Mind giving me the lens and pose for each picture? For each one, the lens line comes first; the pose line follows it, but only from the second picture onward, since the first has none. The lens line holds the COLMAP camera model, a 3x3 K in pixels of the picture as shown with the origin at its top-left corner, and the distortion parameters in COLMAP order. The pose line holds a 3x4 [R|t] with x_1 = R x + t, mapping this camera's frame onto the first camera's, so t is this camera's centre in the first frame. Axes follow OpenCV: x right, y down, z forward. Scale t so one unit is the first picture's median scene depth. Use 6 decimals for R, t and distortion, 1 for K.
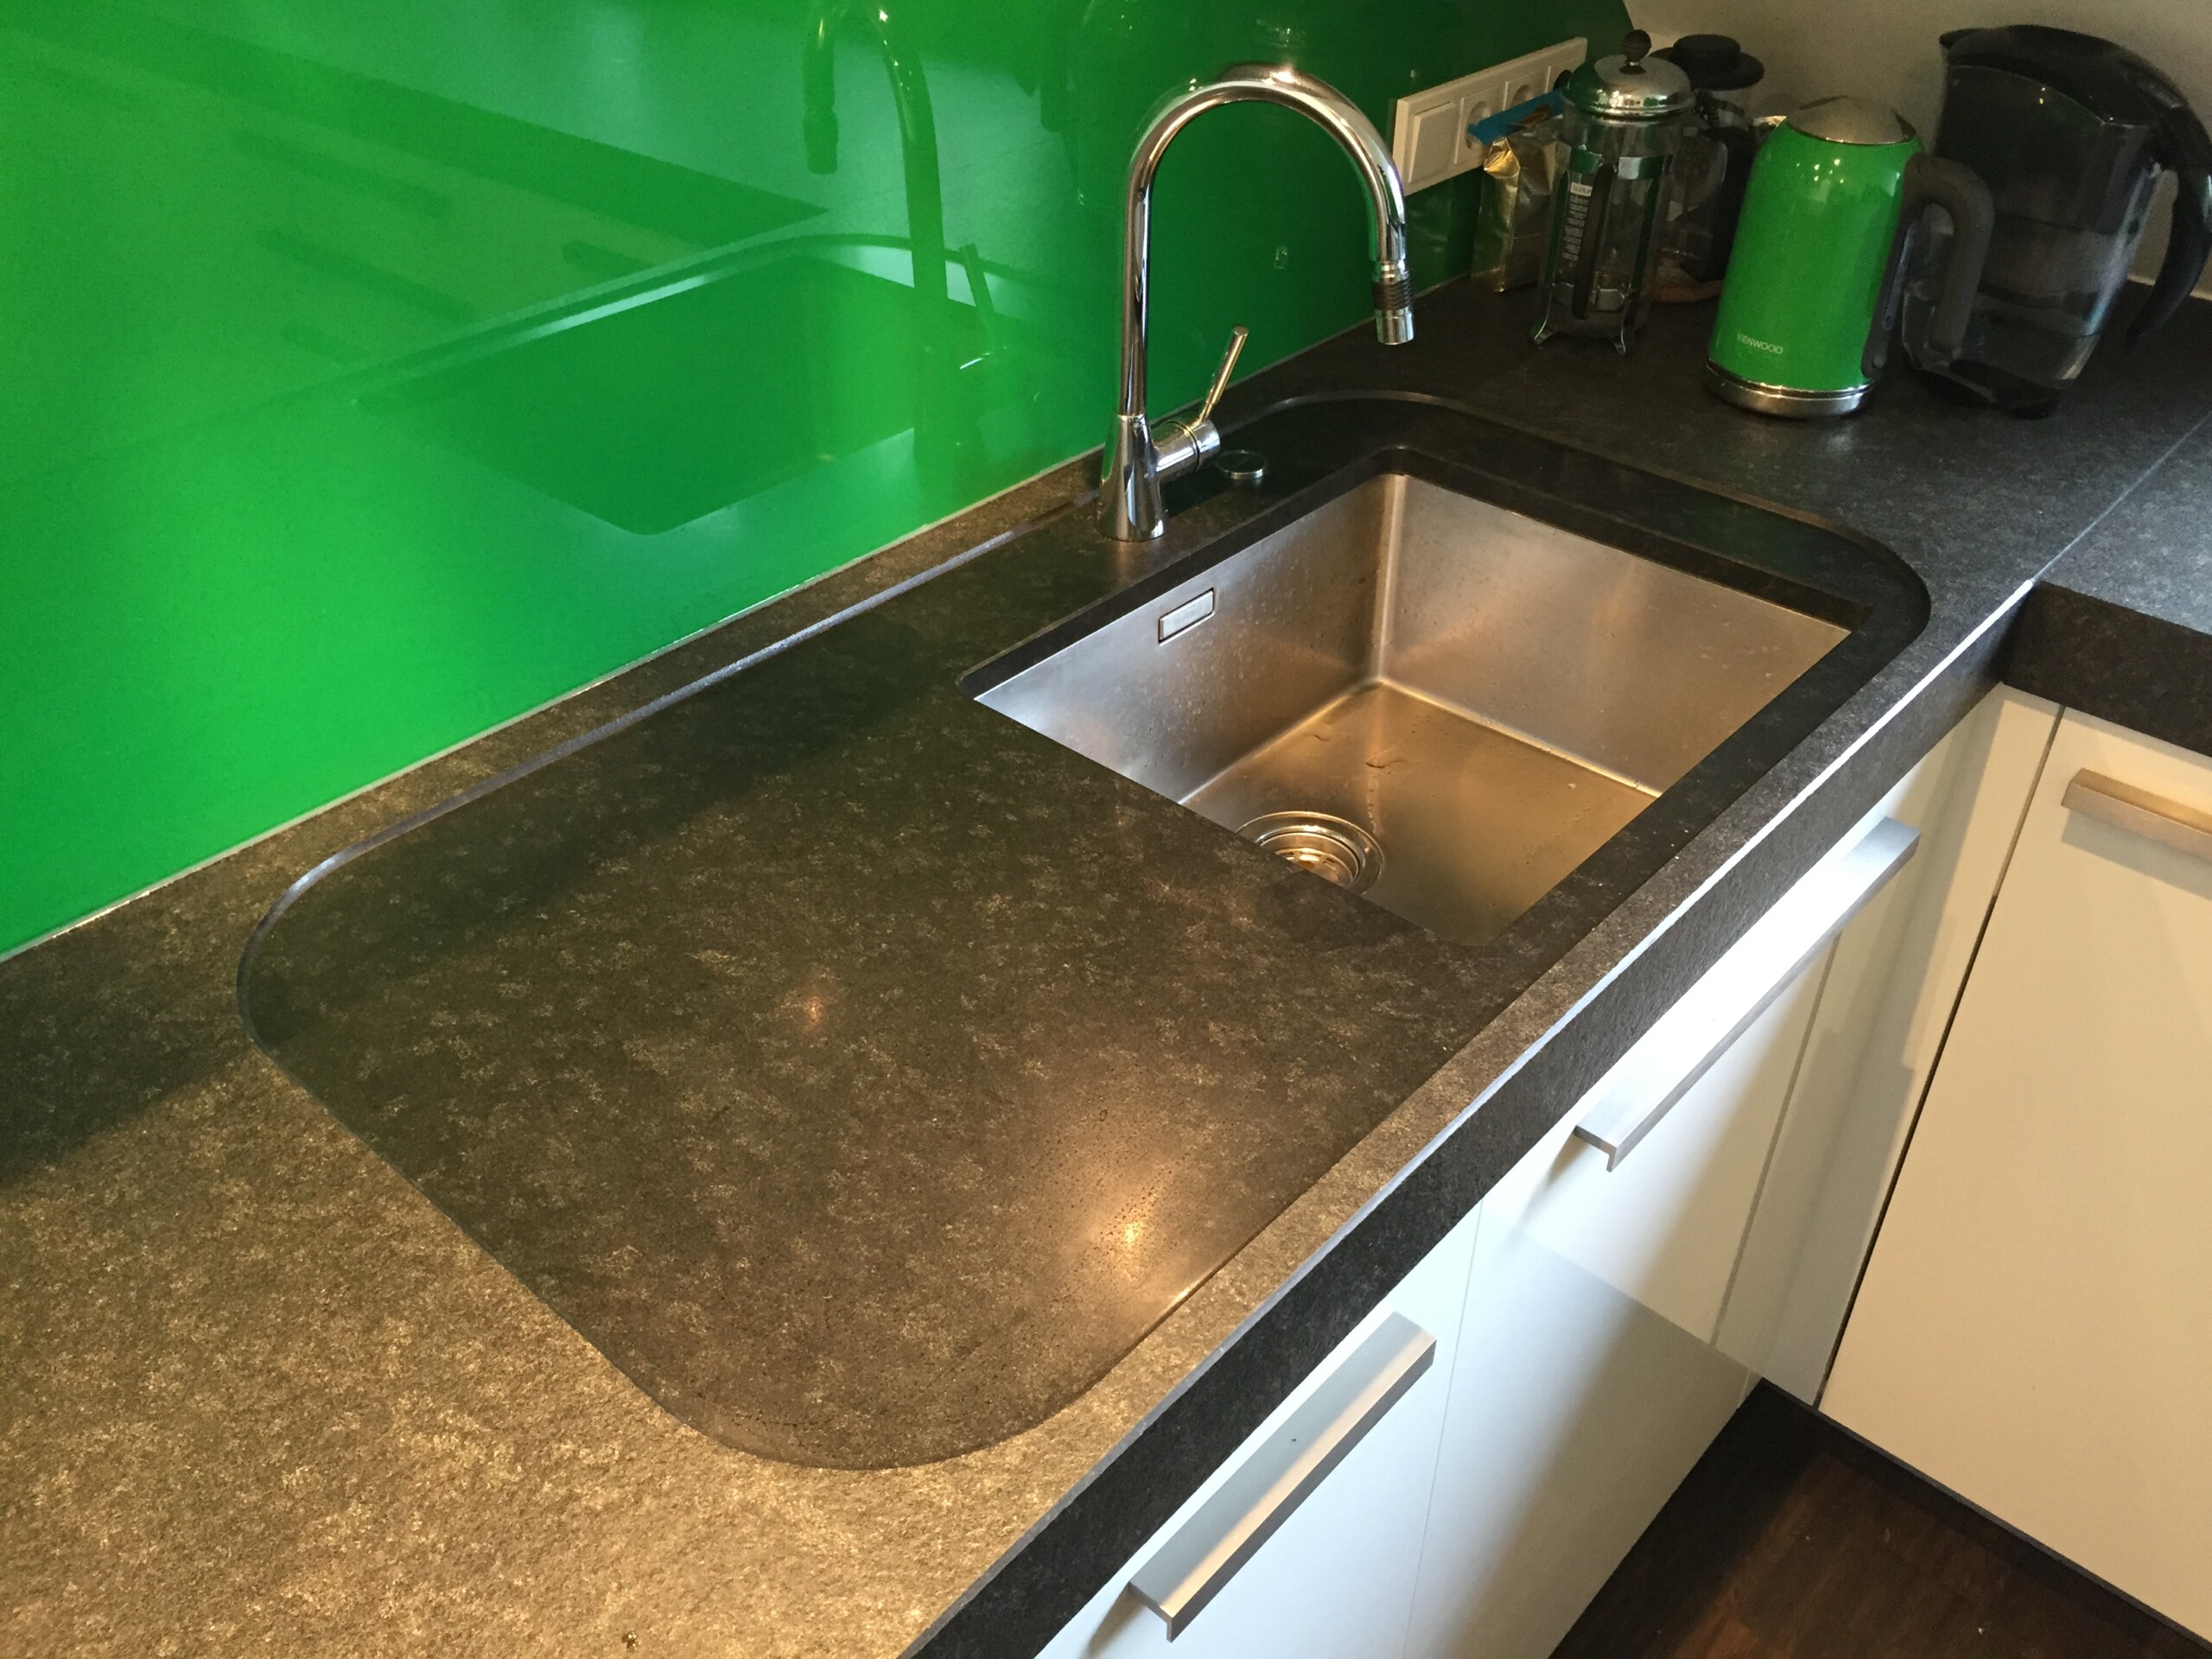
lens RADIAL K [[1881.7, 0, 1106.0], [0, 1881.7, 829.5], [0, 0, 1]] dist [0.093619, -0.133391]
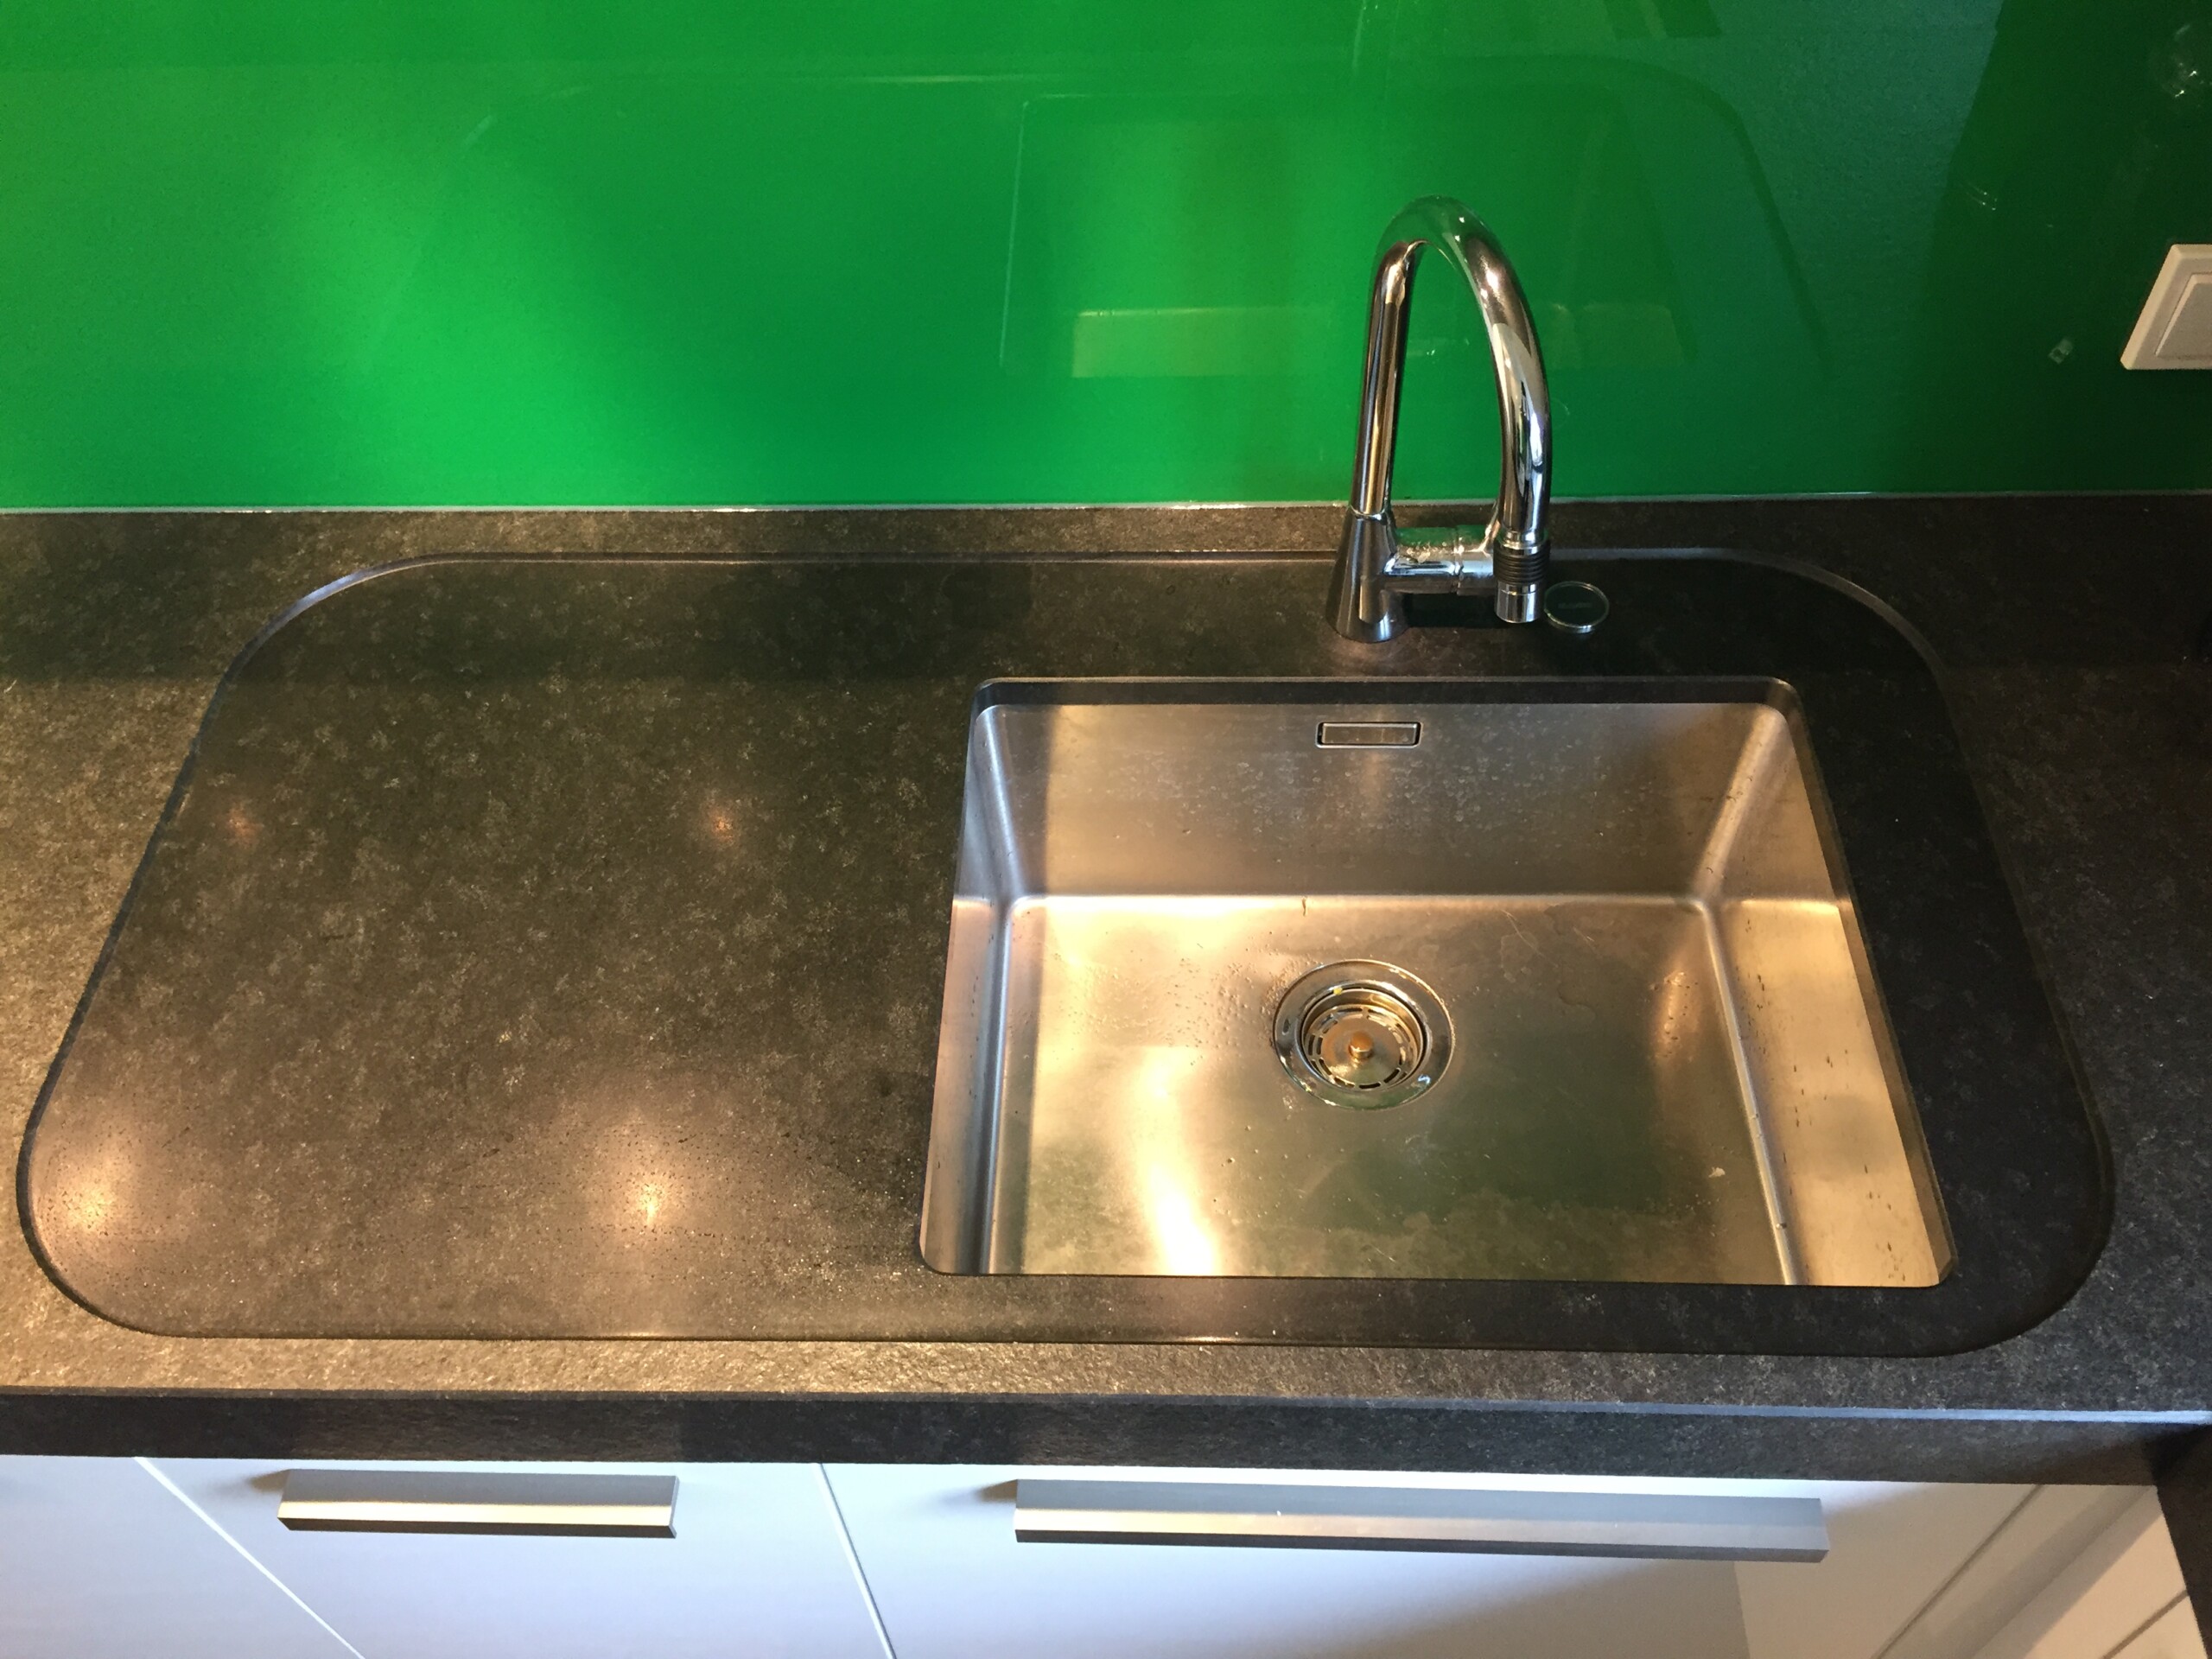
lens RADIAL K [[1881.7, 0, 1106.0], [0, 1881.7, 829.5], [0, 0, 1]] dist [0.093619, -0.133391]
pose [[0.647278, 0.571936, -0.503904, 0.526985], [-0.420859, 0.819325, 0.389337, -0.450136], [0.635538, -0.039937, 0.771036, 0.310648]]
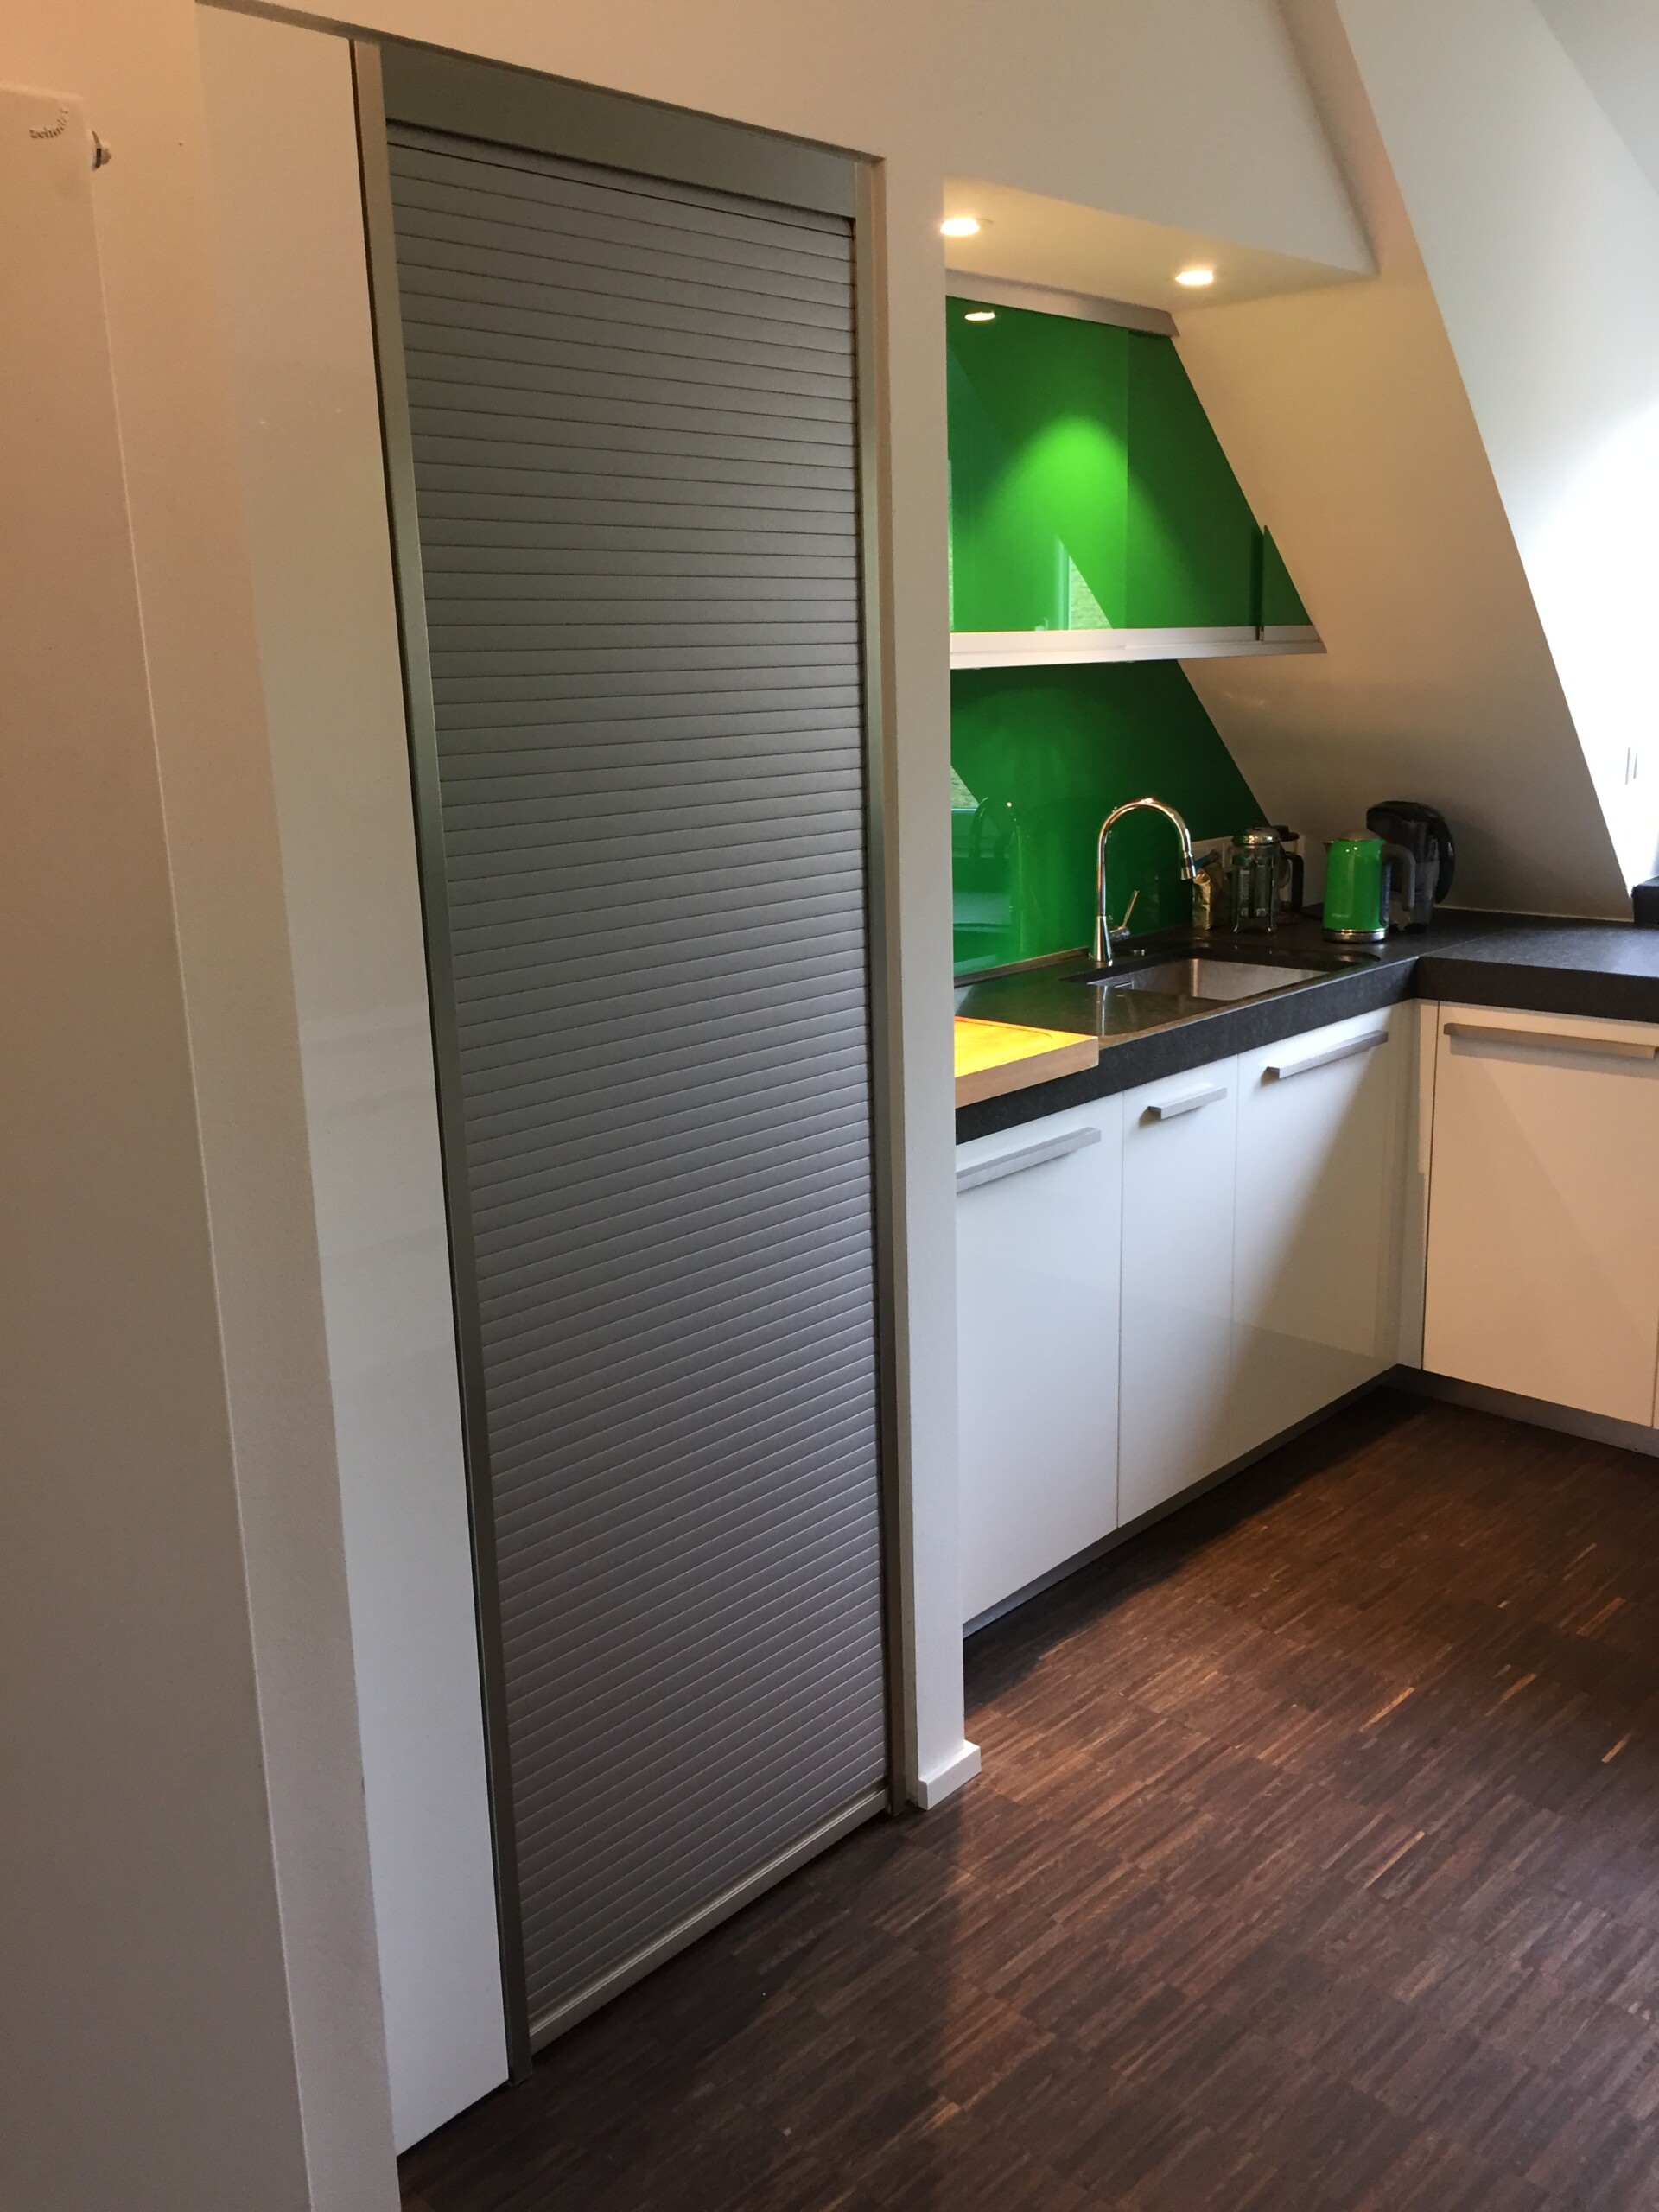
lens RADIAL K [[1881.7, 0, 843.8], [0, 1881.7, 1111.4], [0, 0, 1]] dist [0.093619, -0.133391]
pose [[0.999236, -0.028309, -0.026943, -0.366992], [0.016213, 0.927564, -0.373311, 1.339475], [0.035559, 0.372589, 0.927315, -1.879799]]
